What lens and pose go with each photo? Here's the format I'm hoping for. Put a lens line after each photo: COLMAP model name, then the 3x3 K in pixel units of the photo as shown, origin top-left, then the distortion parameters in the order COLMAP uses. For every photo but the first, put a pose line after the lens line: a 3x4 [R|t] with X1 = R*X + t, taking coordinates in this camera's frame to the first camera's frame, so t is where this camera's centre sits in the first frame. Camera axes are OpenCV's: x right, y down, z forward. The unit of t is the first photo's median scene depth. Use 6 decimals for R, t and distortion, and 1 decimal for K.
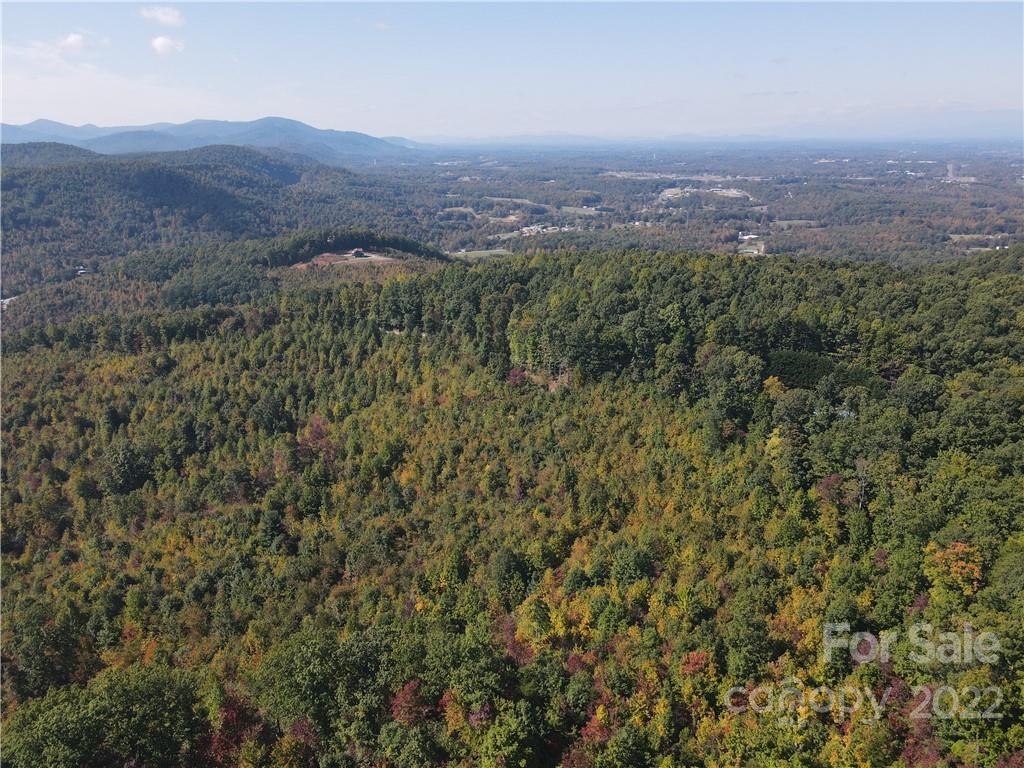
lens RADIAL K [[752.7, 0, 511.5], [0, 752.7, 375.7], [0, 0, 1]] dist [-0.004464, 0.039526]
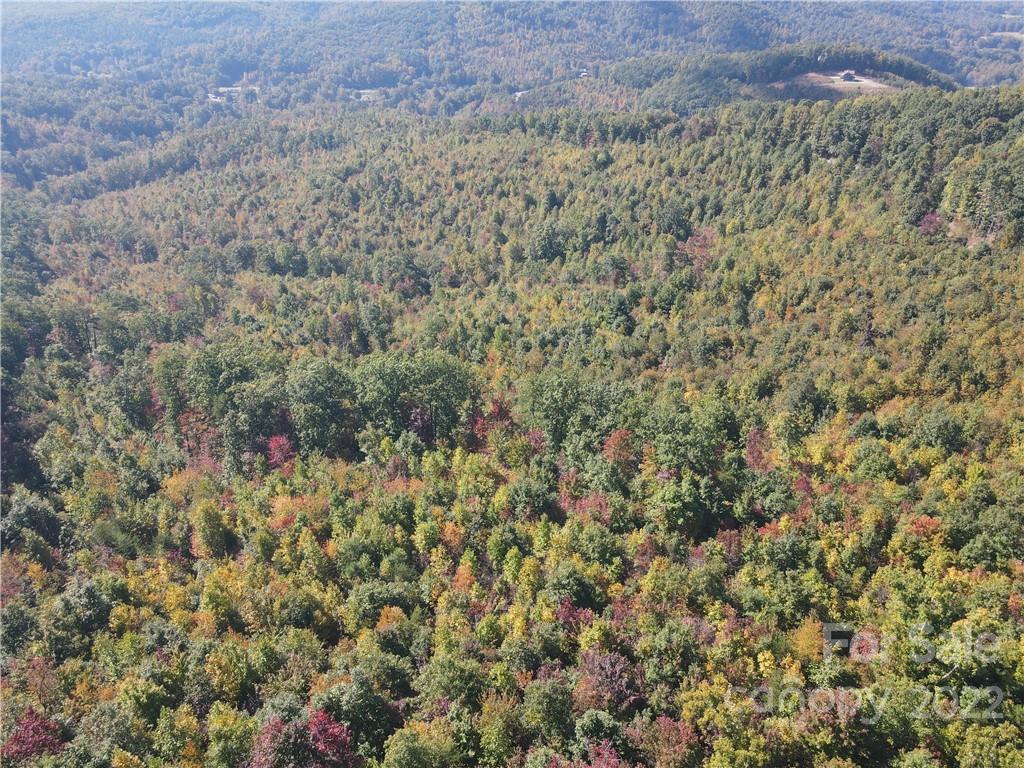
lens RADIAL K [[752.7, 0, 511.5], [0, 752.7, 375.7], [0, 0, 1]] dist [-0.004464, 0.039526]
pose [[0.811490, 0.292683, -0.505787, 0.096927], [-0.176320, 0.947826, 0.265588, 0.020252], [0.557132, -0.126341, 0.820757, -0.003877]]
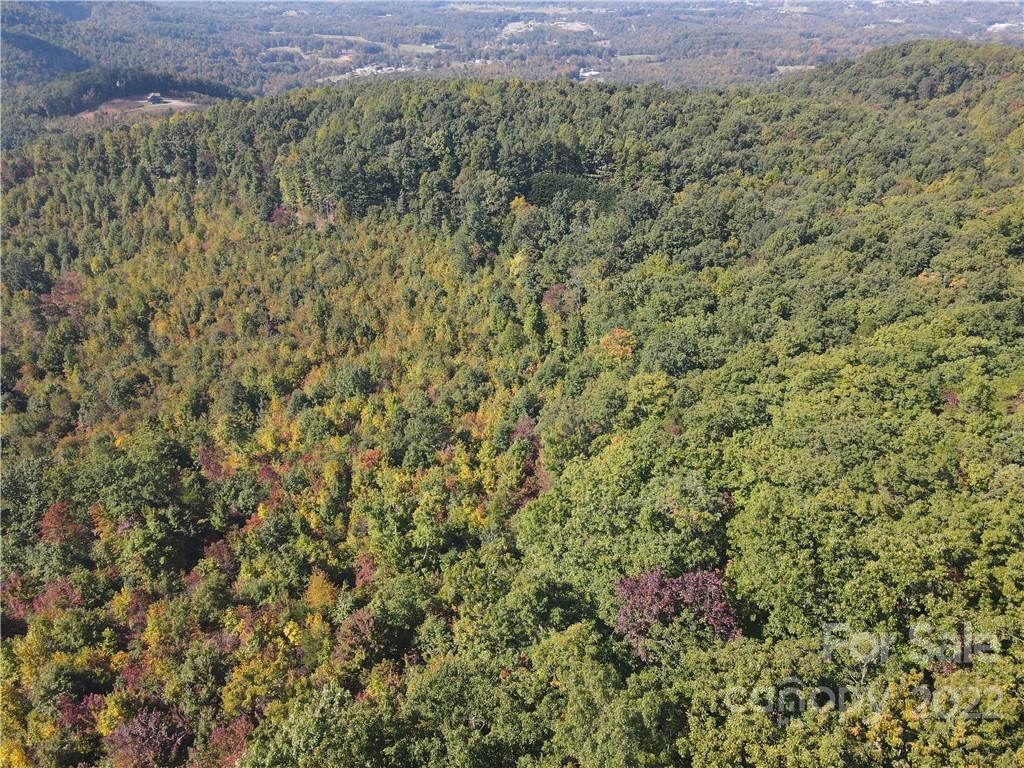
lens RADIAL K [[752.7, 0, 511.5], [0, 752.7, 375.7], [0, 0, 1]] dist [-0.004464, 0.039526]
pose [[0.981742, -0.090502, 0.167310, 0.106303], [0.056954, 0.979067, 0.195408, 0.027462], [-0.181492, -0.182311, 0.966345, -0.015819]]
